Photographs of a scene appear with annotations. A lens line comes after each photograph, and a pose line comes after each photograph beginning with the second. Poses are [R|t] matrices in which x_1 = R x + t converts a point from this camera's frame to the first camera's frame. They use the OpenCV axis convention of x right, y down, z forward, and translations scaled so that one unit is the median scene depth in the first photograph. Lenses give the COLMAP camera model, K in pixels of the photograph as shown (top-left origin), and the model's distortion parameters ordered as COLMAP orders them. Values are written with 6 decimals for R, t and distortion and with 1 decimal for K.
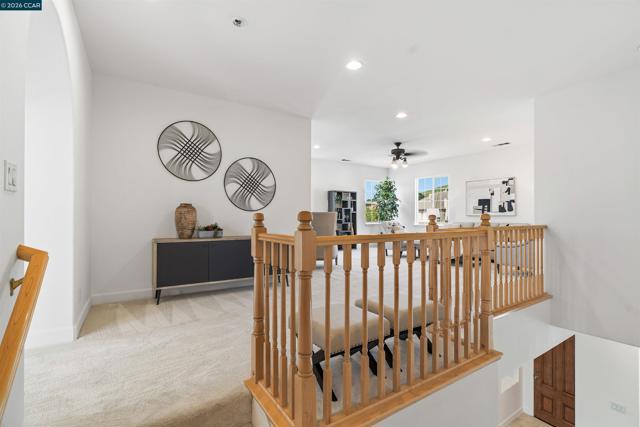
lens RADIAL K [[293.7, 0, 321.0], [0, 293.7, 216.1], [0, 0, 1]] dist [-0.000028, 0.000532]
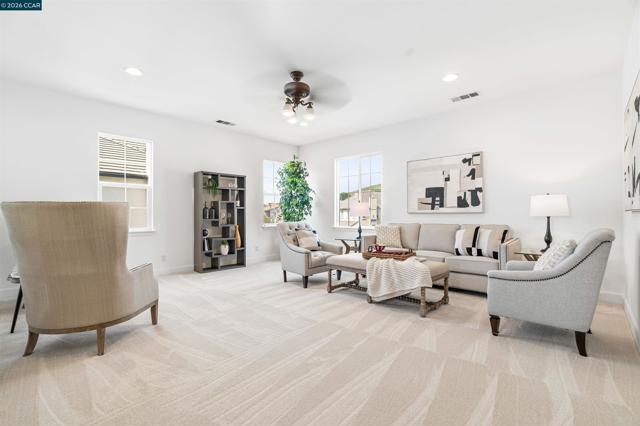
lens RADIAL K [[293.7, 0, 321.0], [0, 293.7, 215.6], [0, 0, 1]] dist [-0.000028, 0.000532]
pose [[0.971760, -0.001592, 0.235965, 0.134264], [0.001320, 0.999998, 0.001313, 0.002343], [-0.235967, -0.000965, 0.971761, 0.361018]]
